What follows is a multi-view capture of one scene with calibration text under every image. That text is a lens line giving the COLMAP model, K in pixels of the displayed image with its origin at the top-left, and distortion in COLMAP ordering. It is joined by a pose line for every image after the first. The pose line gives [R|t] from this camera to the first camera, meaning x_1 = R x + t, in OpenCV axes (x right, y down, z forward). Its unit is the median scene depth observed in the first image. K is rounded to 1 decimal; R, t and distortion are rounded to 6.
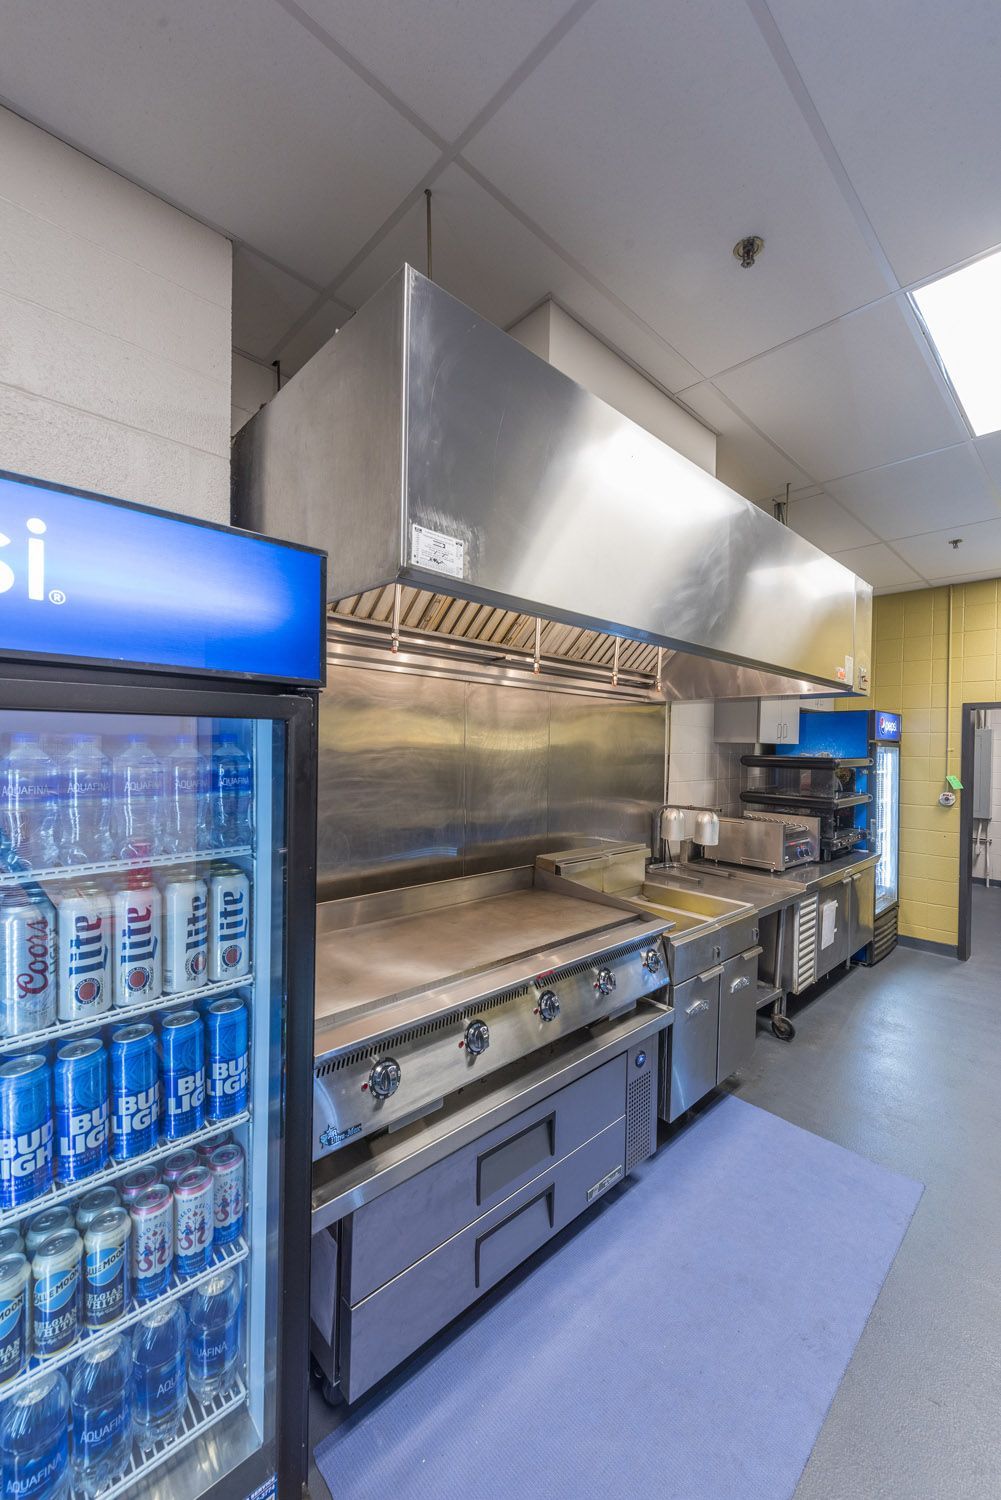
lens RADIAL K [[976.5, 0, 476.6], [0, 976.5, 738.2], [0, 0, 1]] dist [0.027310, -0.025892]
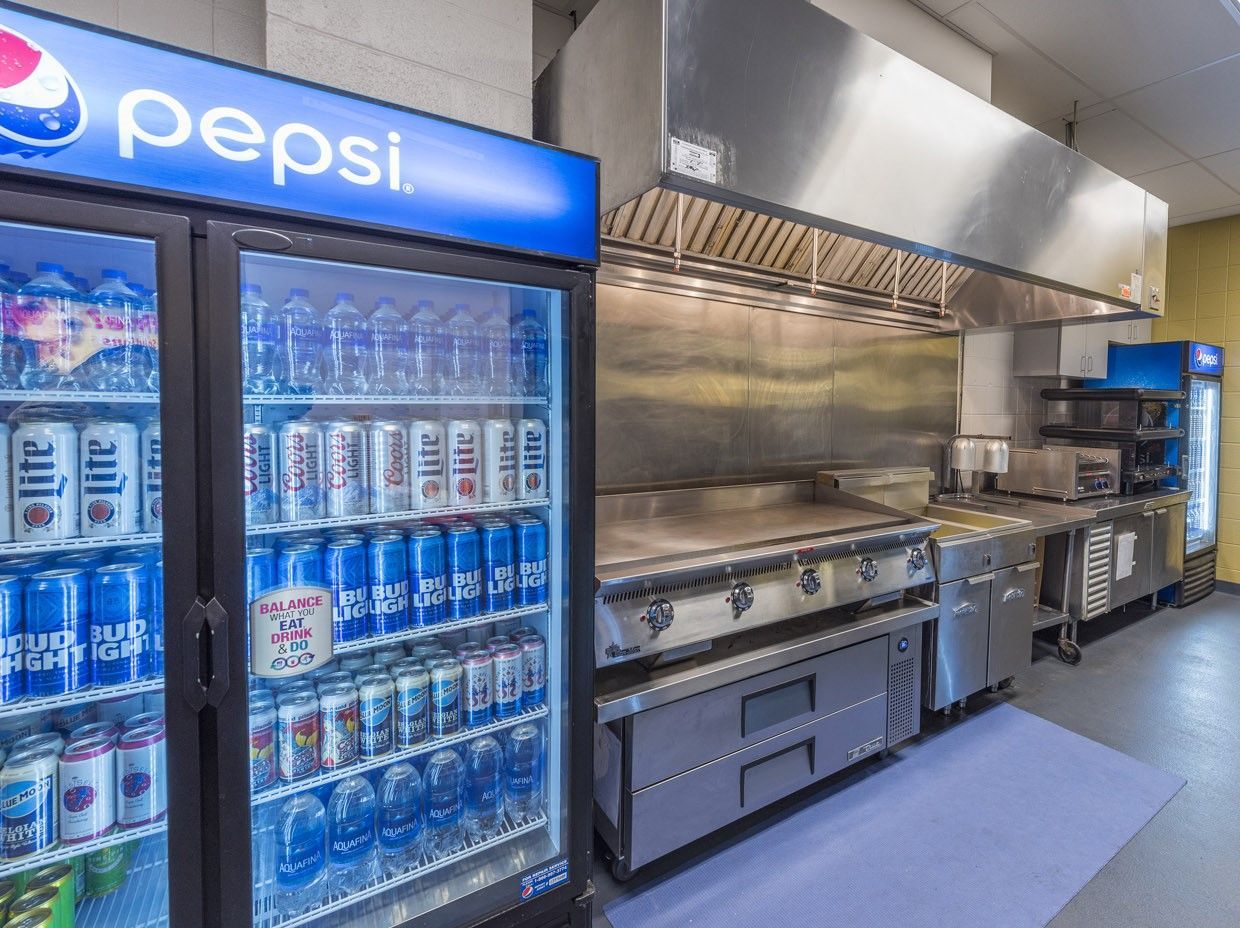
lens RADIAL K [[979.3, 0, 620.0], [0, 979.3, 464.0], [0, 0, 1]] dist [0.029598, -0.007327]
pose [[0.985413, 0.010818, -0.169836, 0.068722], [0.000763, 0.997687, 0.067976, 0.087532], [0.170178, -0.067114, 0.983125, -0.211061]]
